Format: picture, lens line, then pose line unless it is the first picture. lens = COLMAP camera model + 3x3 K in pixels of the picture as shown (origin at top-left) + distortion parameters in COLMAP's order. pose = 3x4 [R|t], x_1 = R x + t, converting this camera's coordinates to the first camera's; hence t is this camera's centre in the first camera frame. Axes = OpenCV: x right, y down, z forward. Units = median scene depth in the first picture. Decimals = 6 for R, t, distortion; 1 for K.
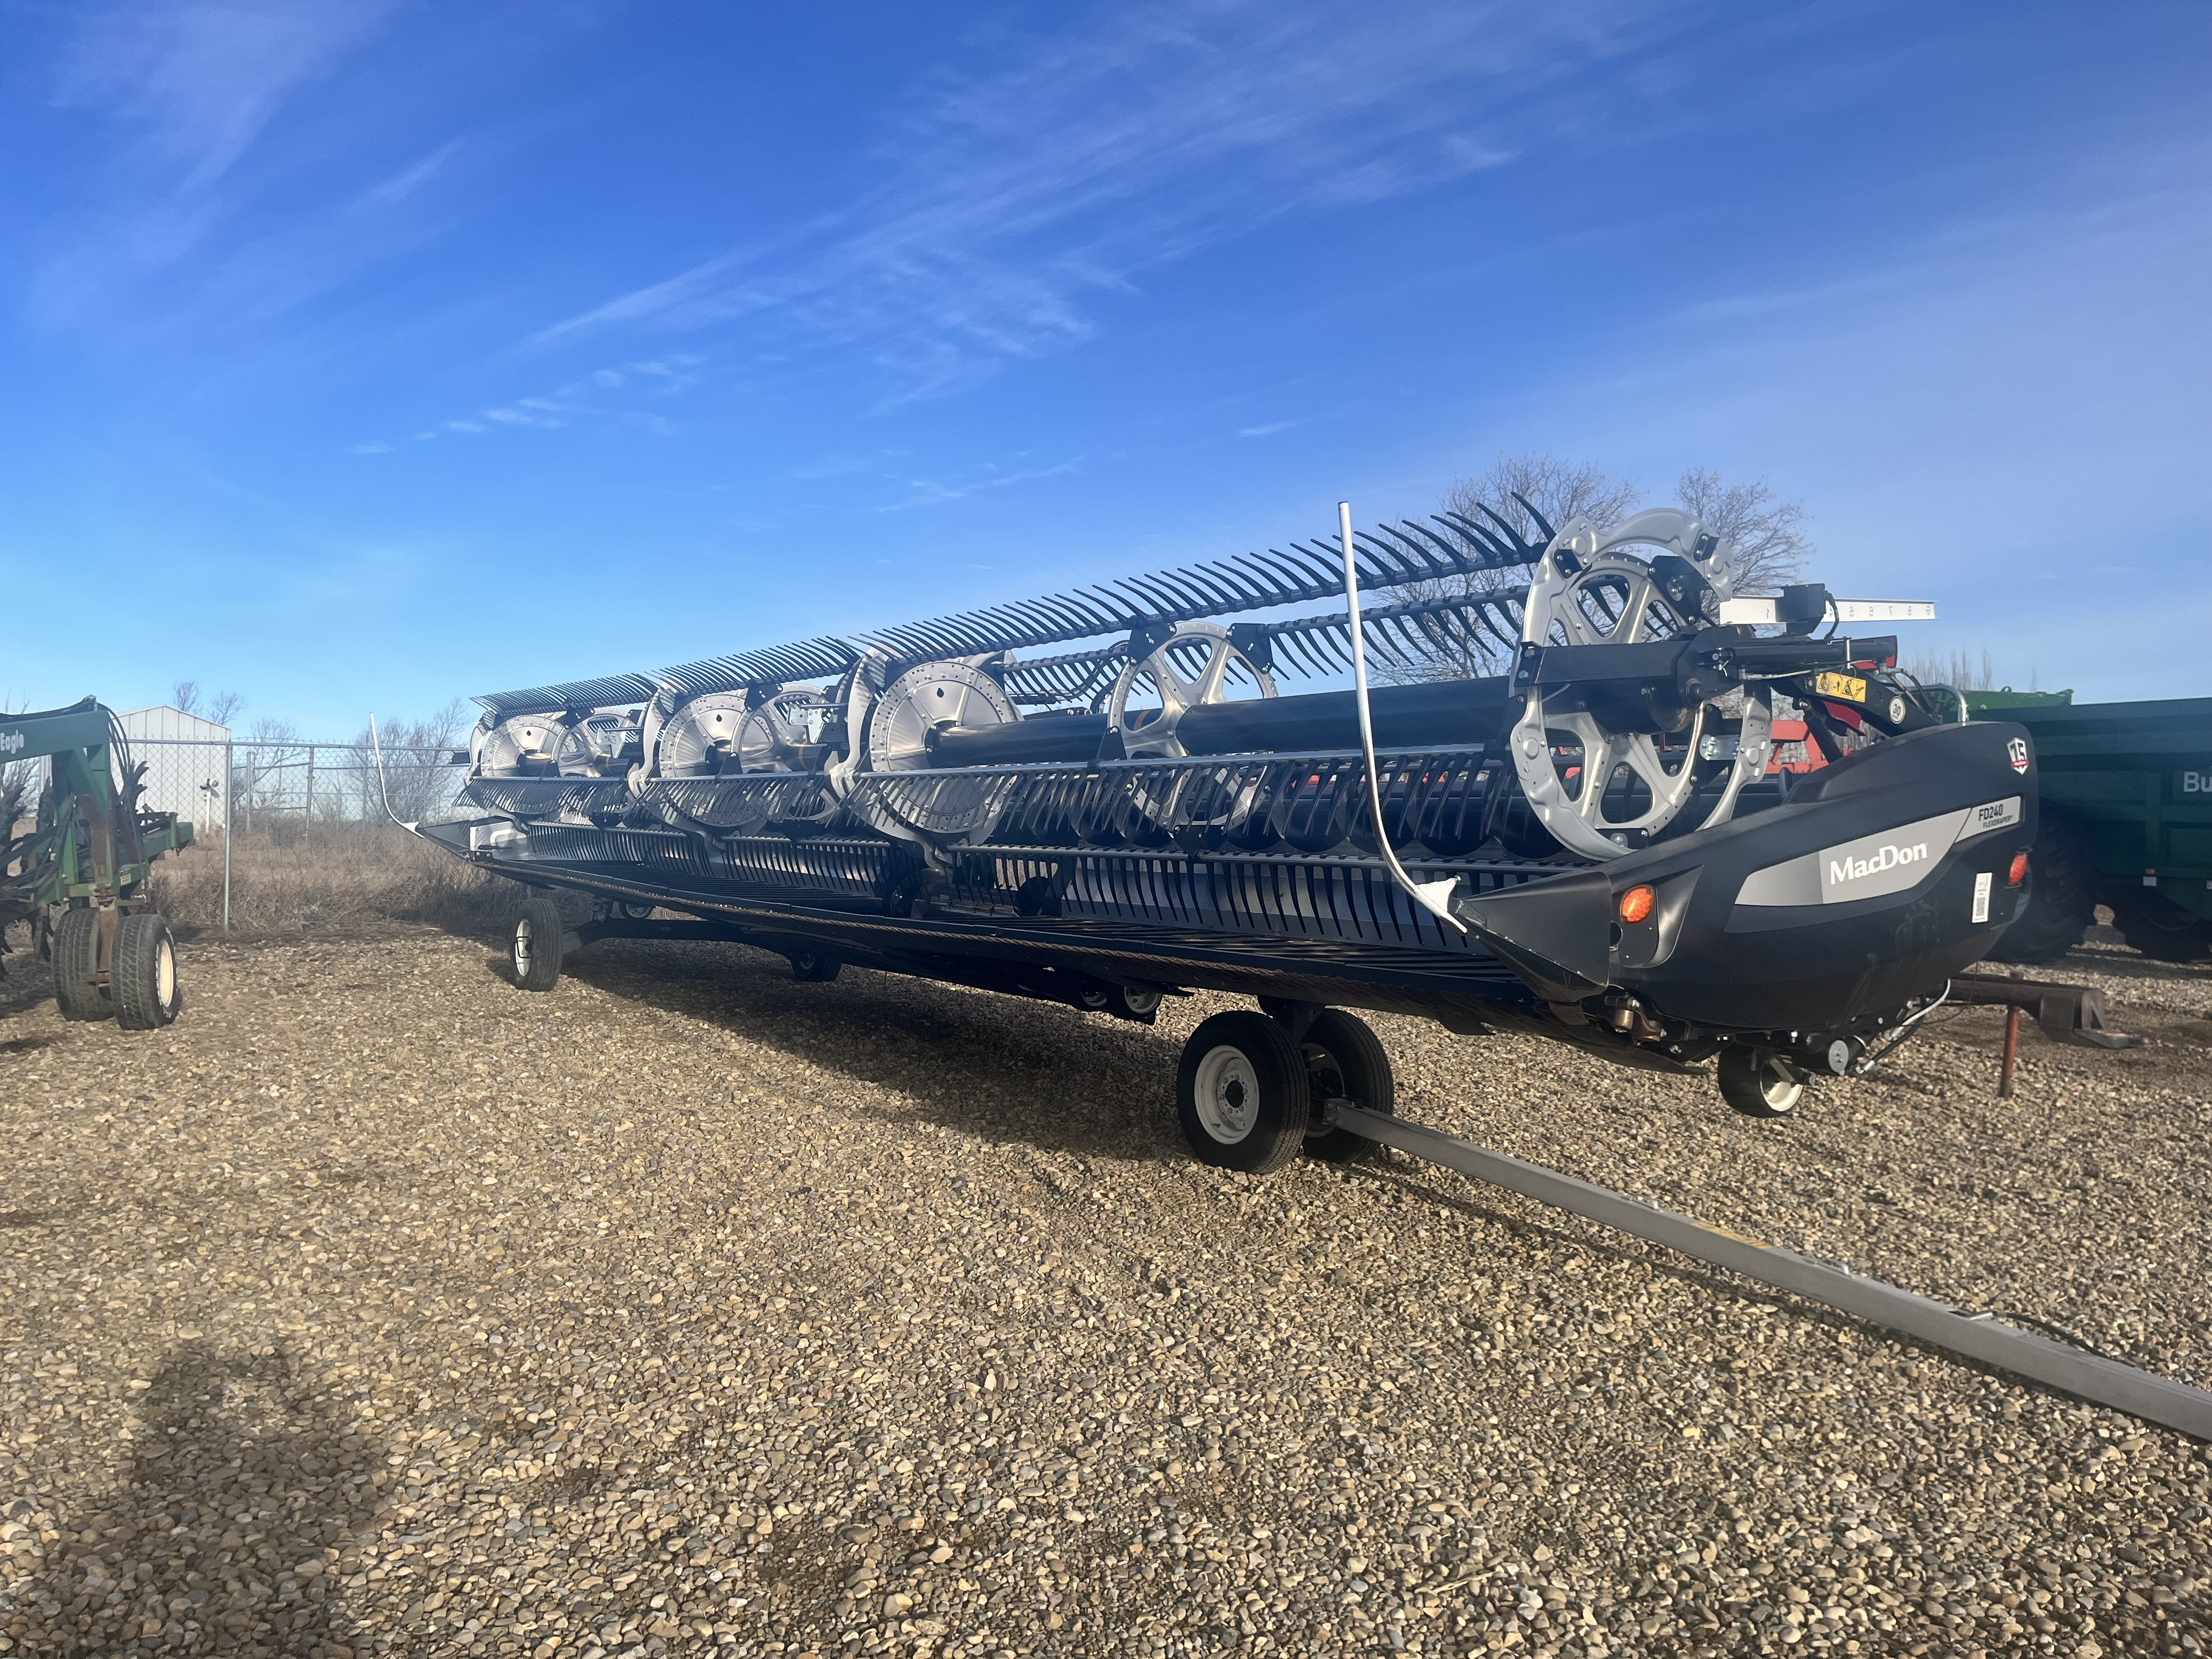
lens RADIAL K [[1658.8, 0, 1106.0], [0, 1658.8, 829.5], [0, 0, 1]] dist [0.076771, -0.099394]
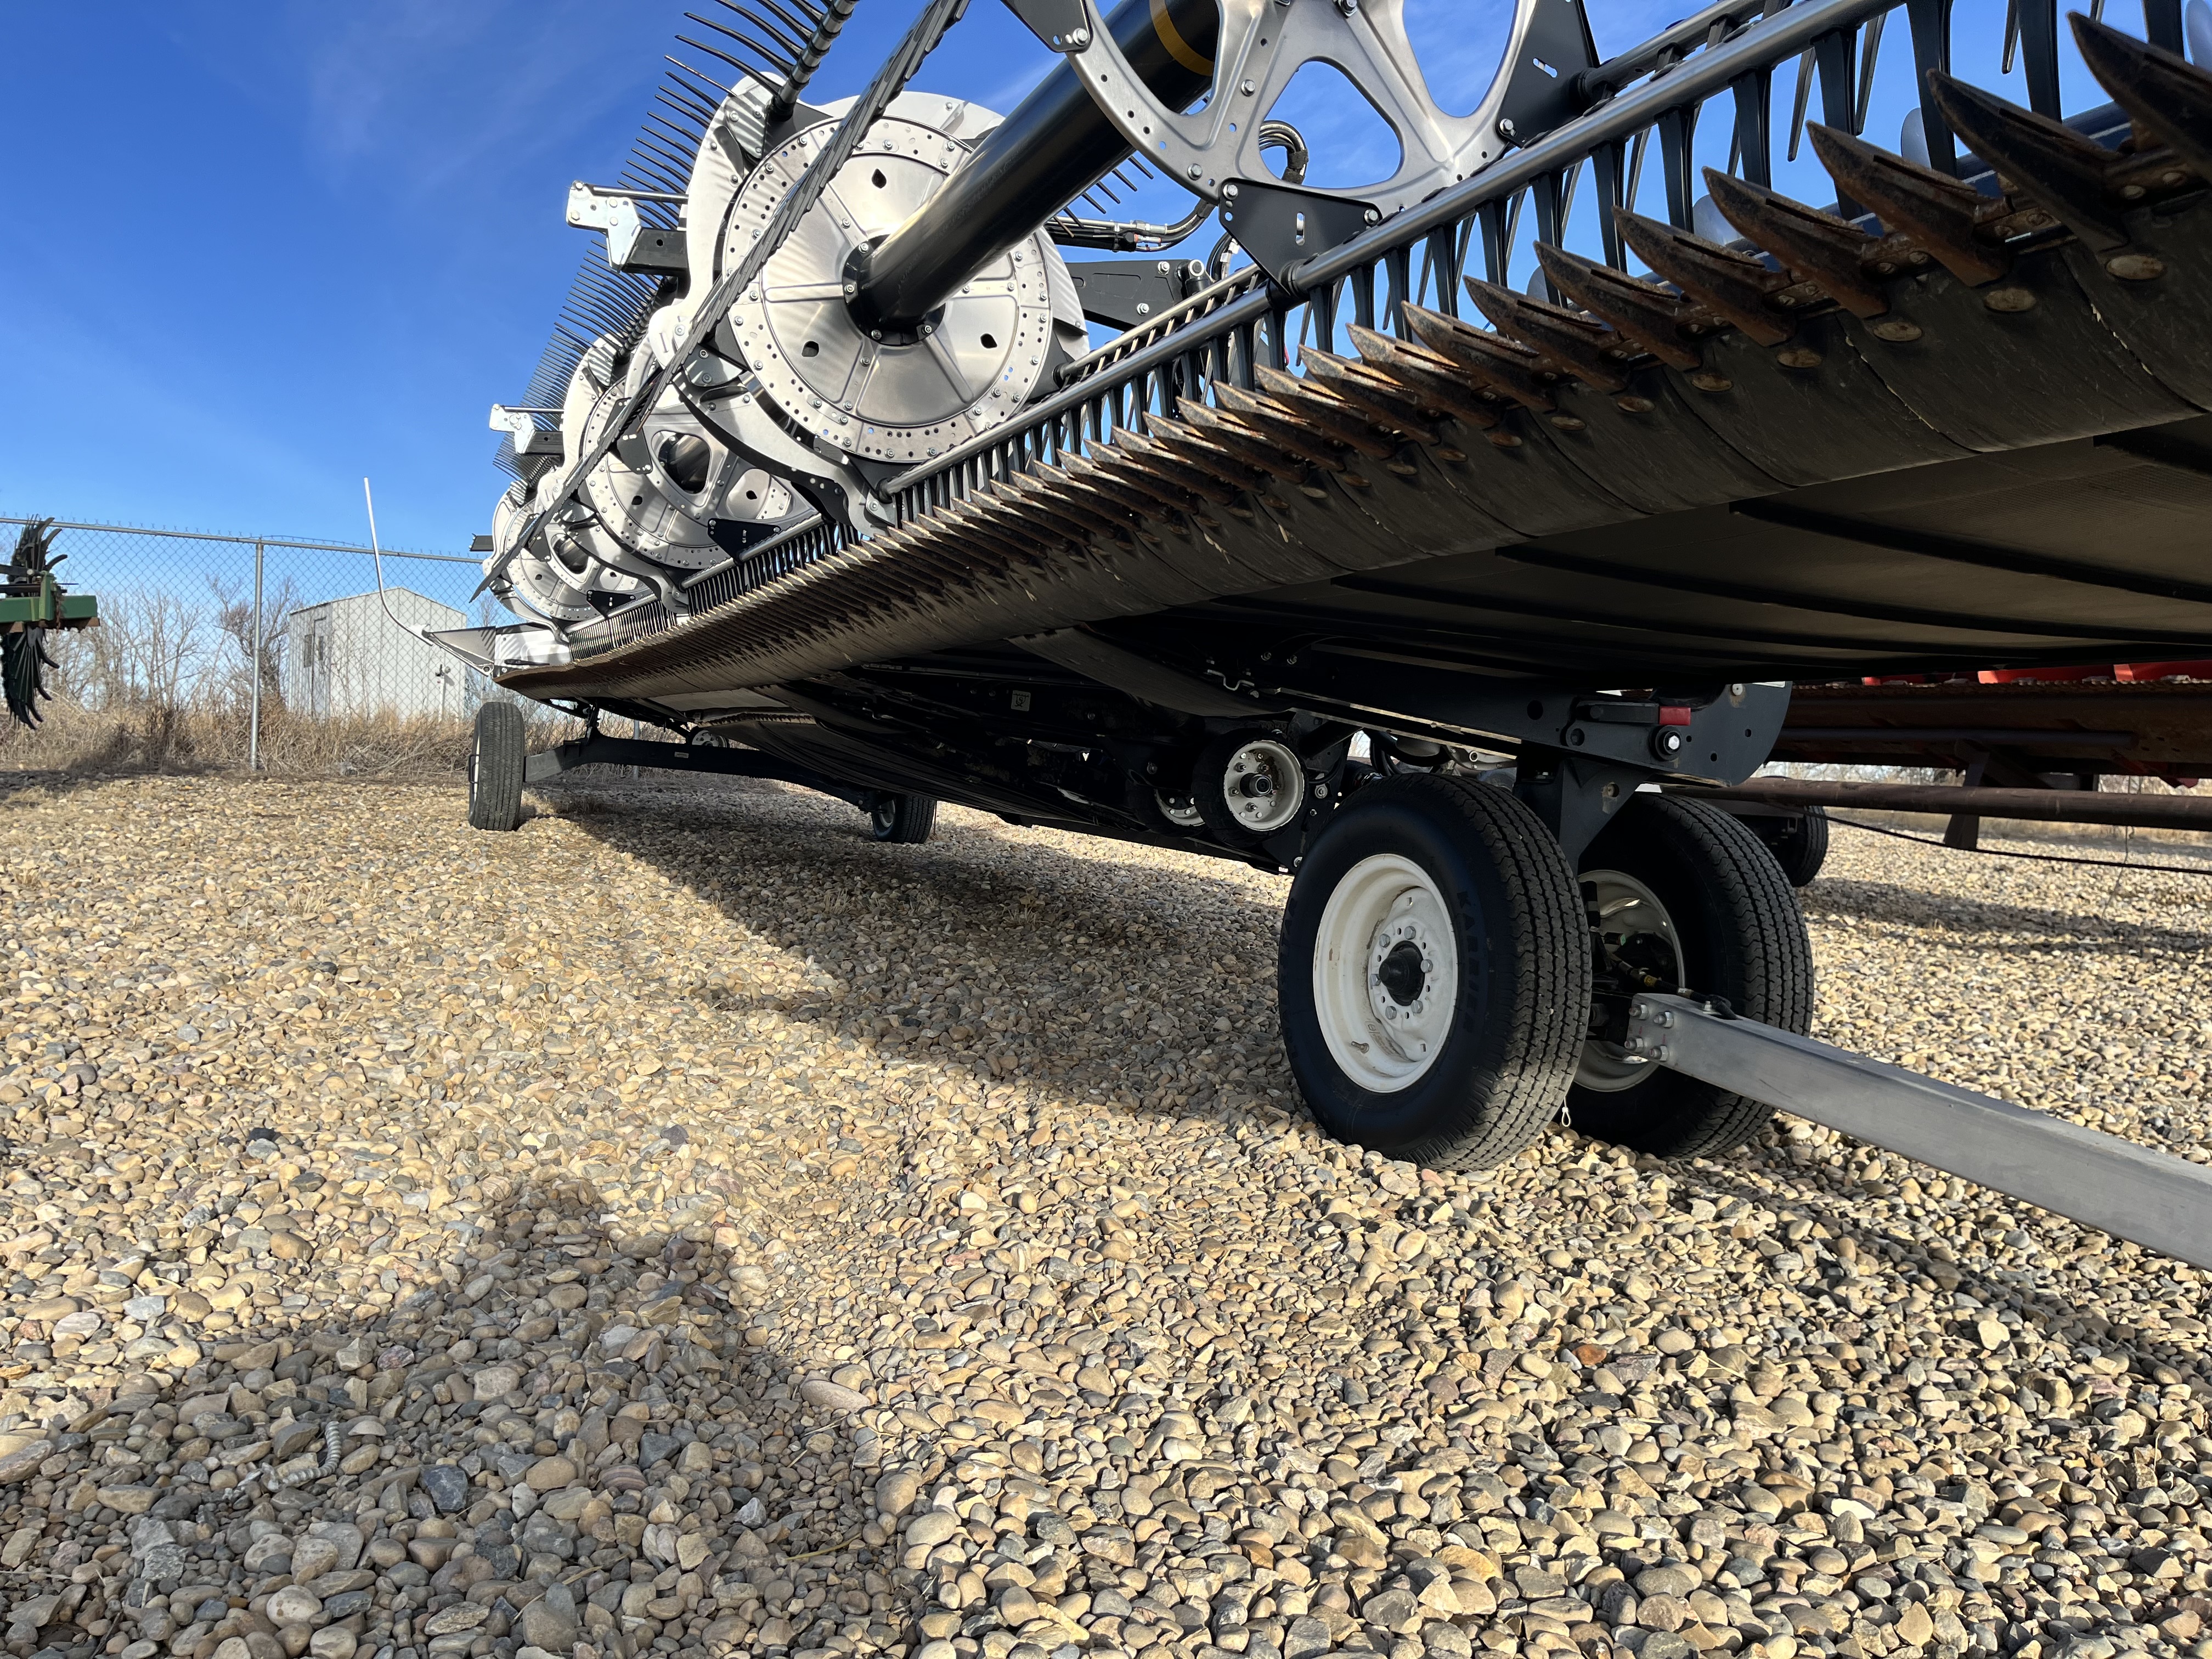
lens RADIAL K [[1691.9, 0, 1109.3], [0, 1691.9, 863.0], [0, 0, 1]] dist [0.054128, -0.109652]
pose [[0.983701, 0.037809, -0.175794, 0.079051], [-0.029137, 0.998240, 0.051655, 0.113747], [0.177437, -0.045691, 0.983071, 0.583761]]
